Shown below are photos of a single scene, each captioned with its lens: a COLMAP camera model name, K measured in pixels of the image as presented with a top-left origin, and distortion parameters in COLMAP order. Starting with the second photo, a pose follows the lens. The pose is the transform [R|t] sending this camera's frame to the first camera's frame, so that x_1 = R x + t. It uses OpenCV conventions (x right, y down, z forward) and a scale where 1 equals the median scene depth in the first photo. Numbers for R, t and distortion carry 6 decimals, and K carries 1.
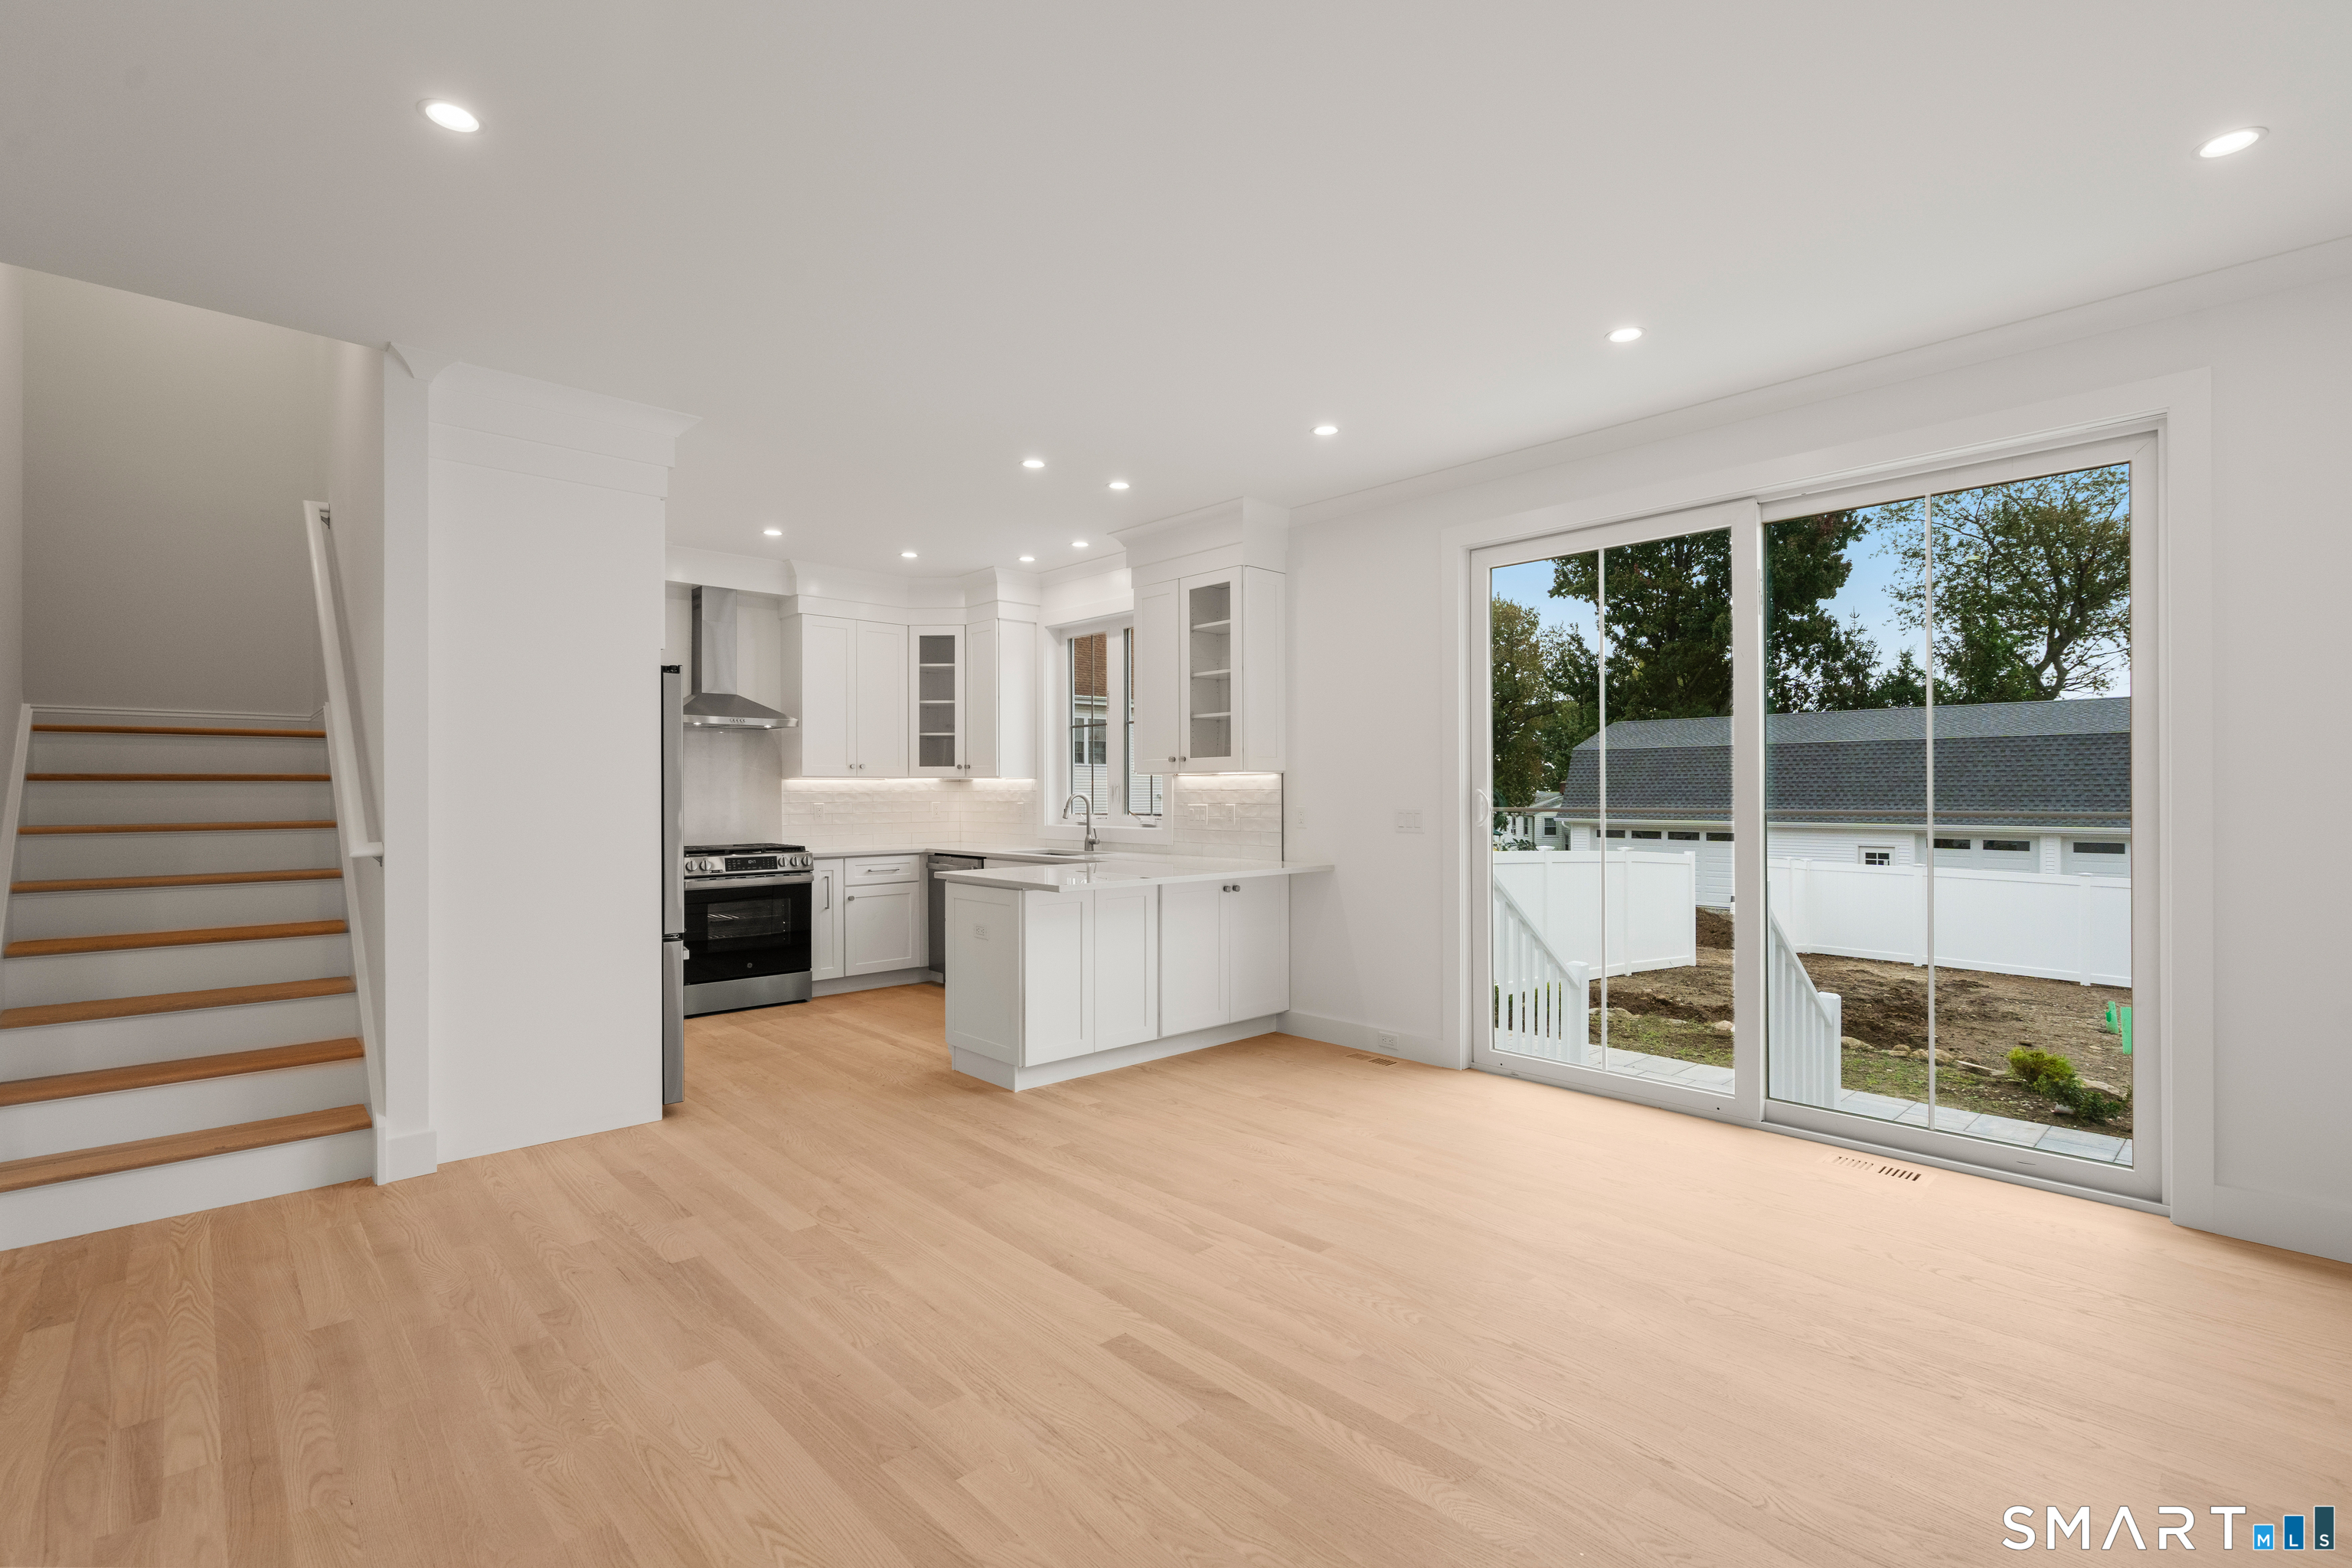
lens RADIAL K [[1075.3, 0, 1172.4], [0, 1075.3, 781.2], [0, 0, 1]] dist [-0.002458, 0.000015]
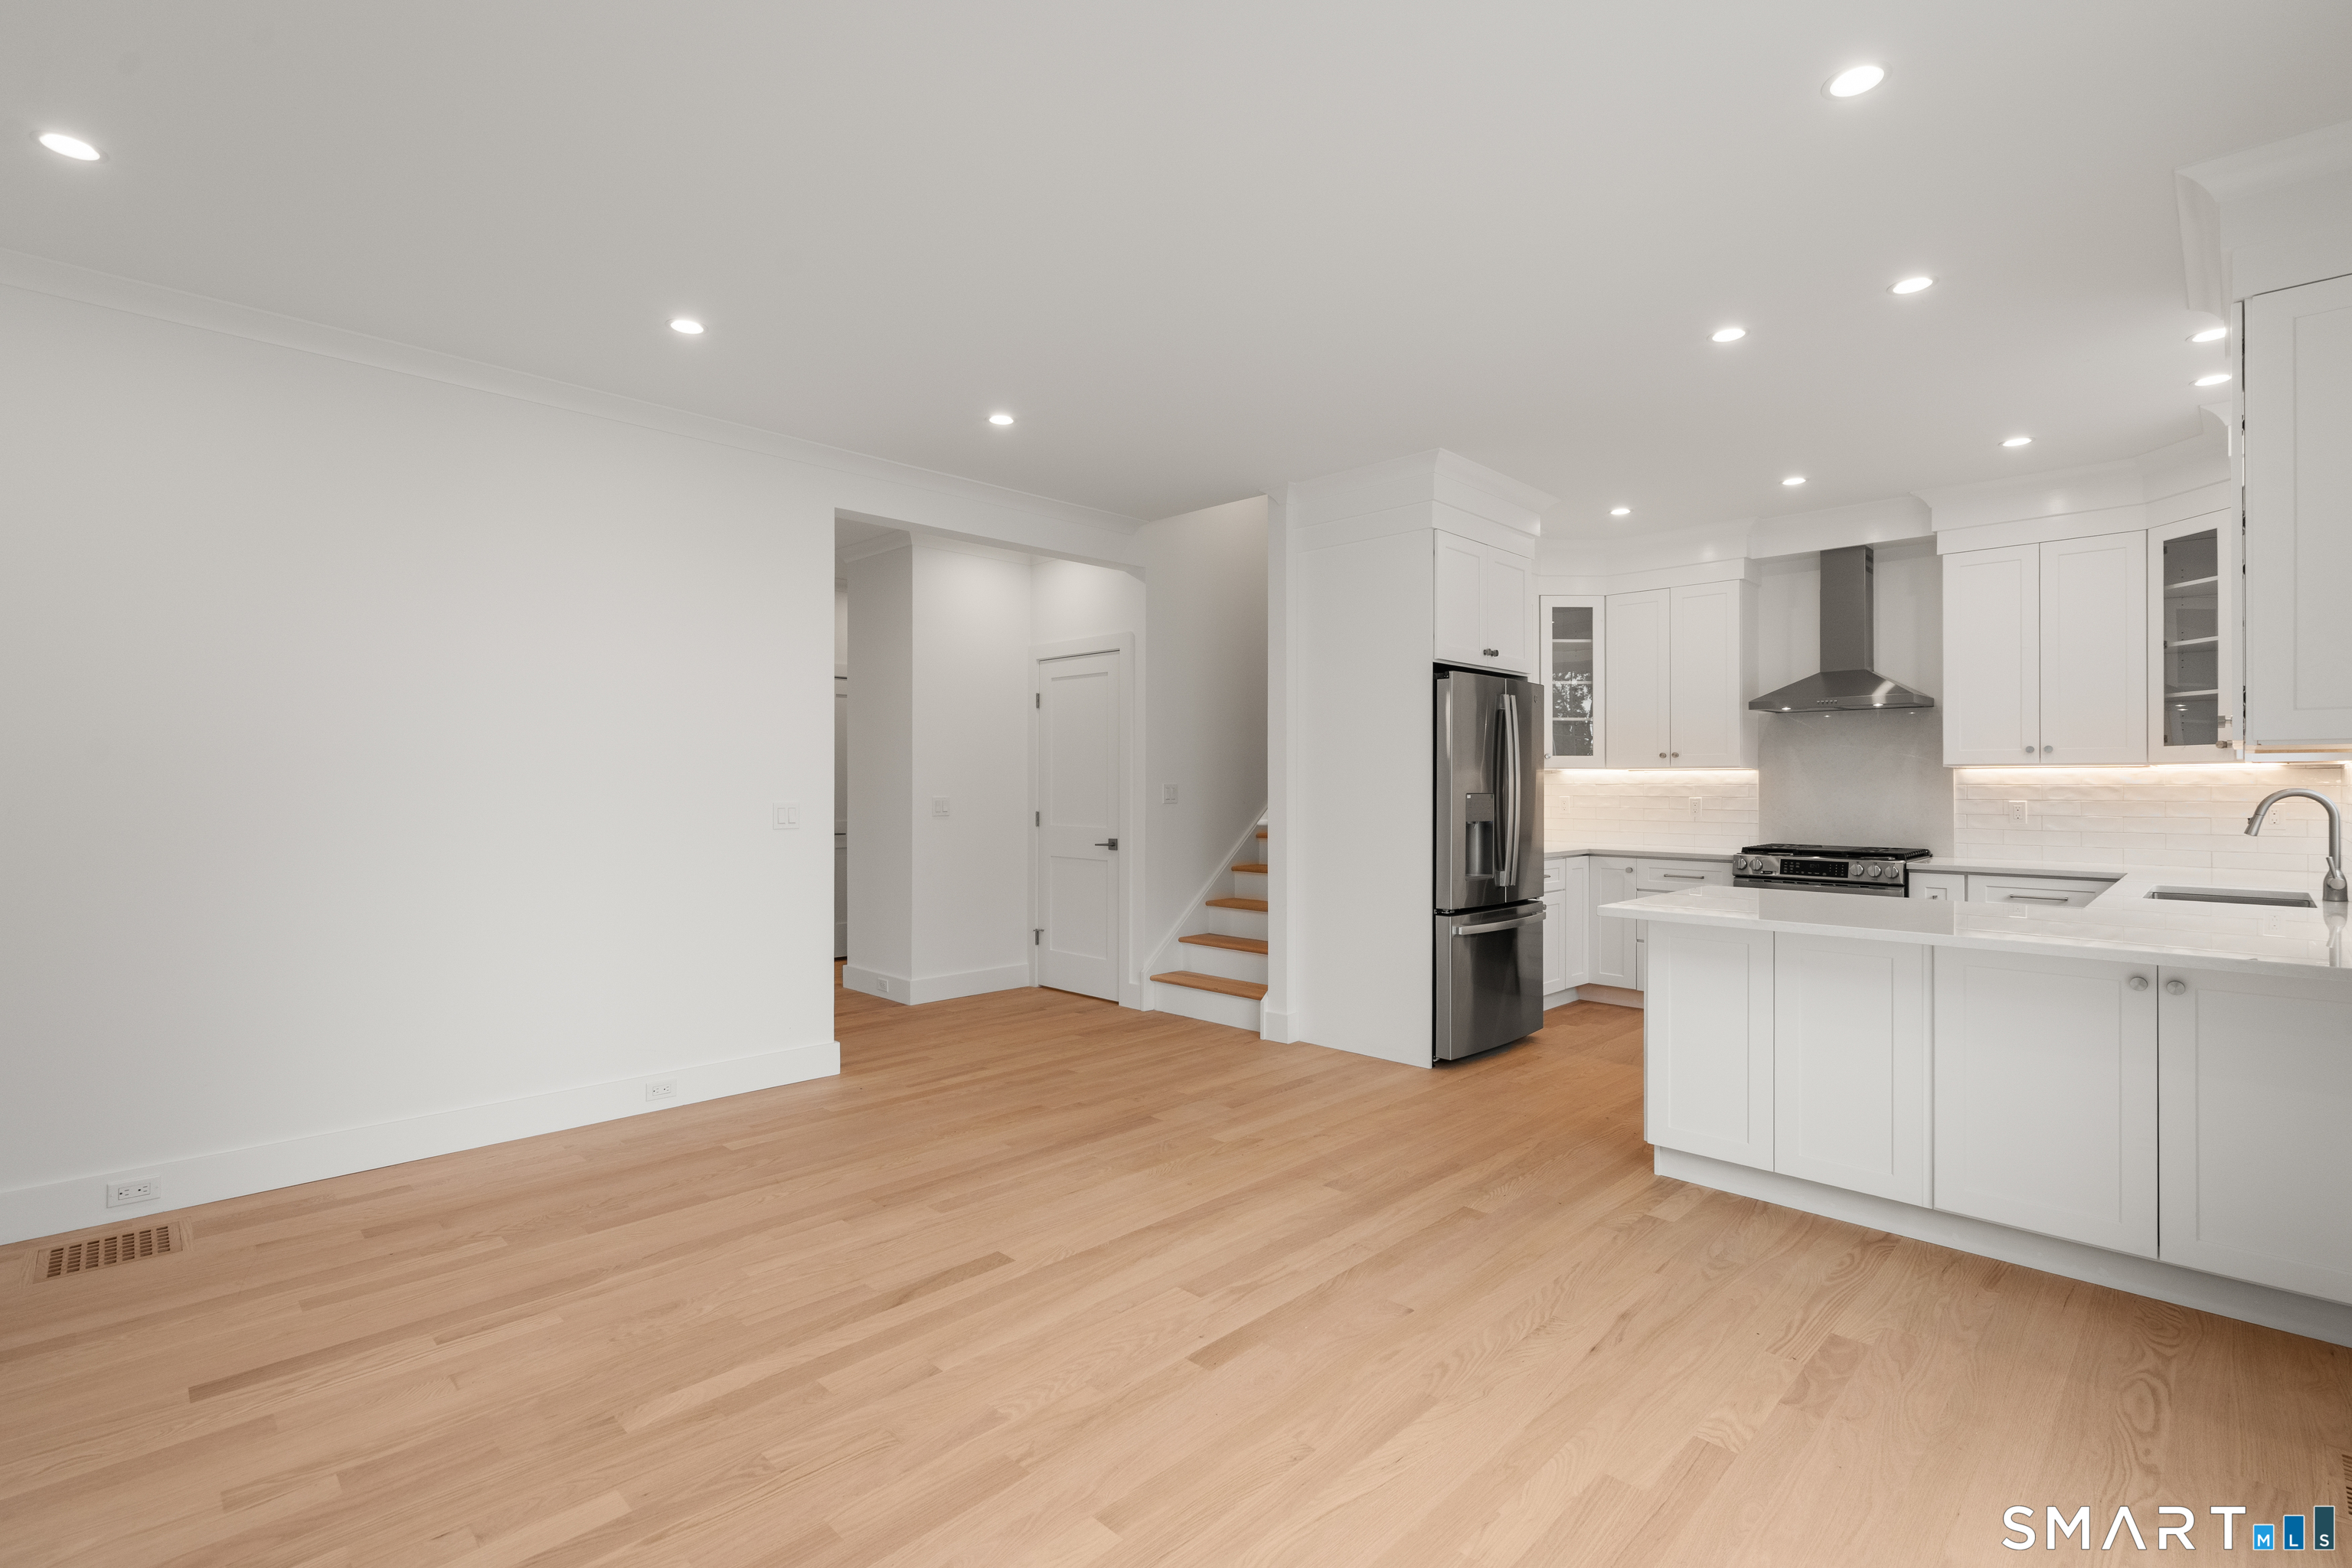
lens RADIAL K [[1075.3, 0, 1172.4], [0, 1075.3, 781.2], [0, 0, 1]] dist [-0.002458, 0.000015]
pose [[0.042441, 0.001075, -0.999098, 0.794731], [0.006921, 0.999975, 0.001370, 0.004284], [0.999075, -0.006973, 0.042433, 0.810688]]
